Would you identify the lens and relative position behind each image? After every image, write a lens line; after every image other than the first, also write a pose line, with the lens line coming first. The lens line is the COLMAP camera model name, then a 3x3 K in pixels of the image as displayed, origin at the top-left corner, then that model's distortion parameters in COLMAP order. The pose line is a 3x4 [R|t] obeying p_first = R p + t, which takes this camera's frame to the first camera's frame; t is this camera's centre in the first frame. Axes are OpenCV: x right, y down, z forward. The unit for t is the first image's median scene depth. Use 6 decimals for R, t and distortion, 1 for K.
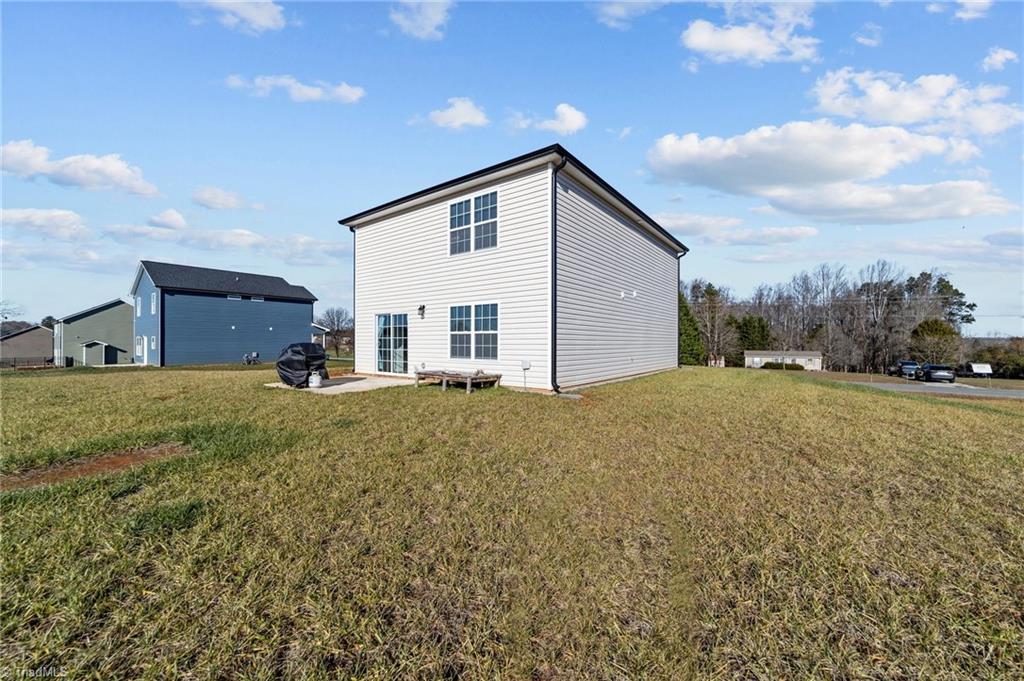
lens RADIAL K [[396.4, 0, 512.1], [0, 396.4, 334.5], [0, 0, 1]] dist [0.000710, 0.000225]
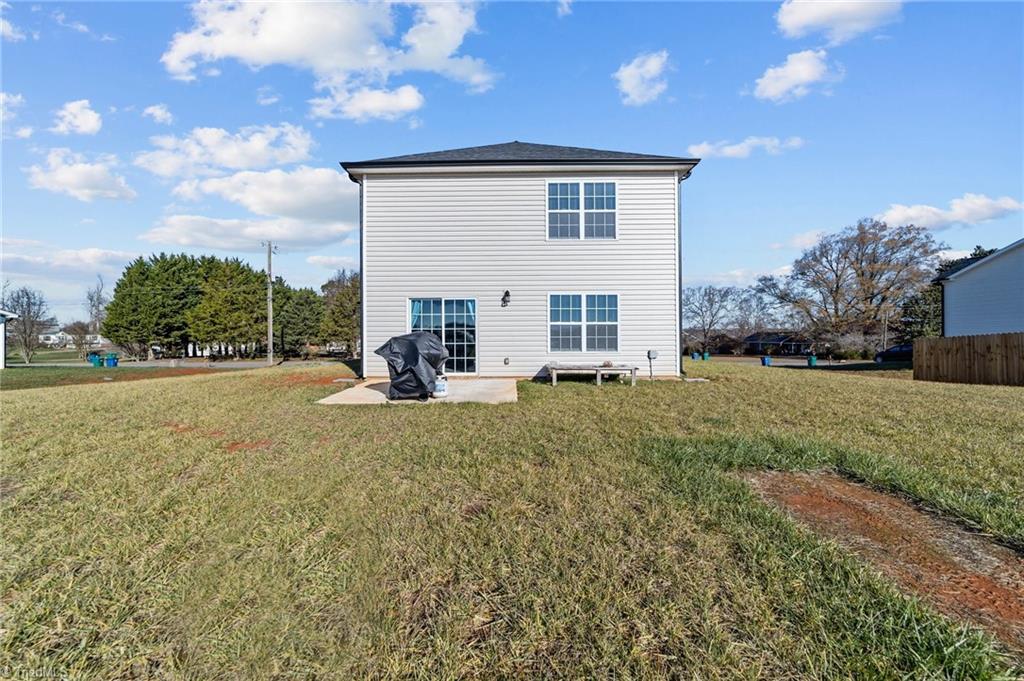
lens RADIAL K [[399.3, 0, 510.6], [0, 399.3, 331.4], [0, 0, 1]] dist [-0.003839, 0.000122]
pose [[0.801891, 0.003403, 0.597461, -0.817485], [-0.006870, 0.999970, 0.003525, 0.012137], [-0.597431, -0.006931, 0.801890, 0.331113]]
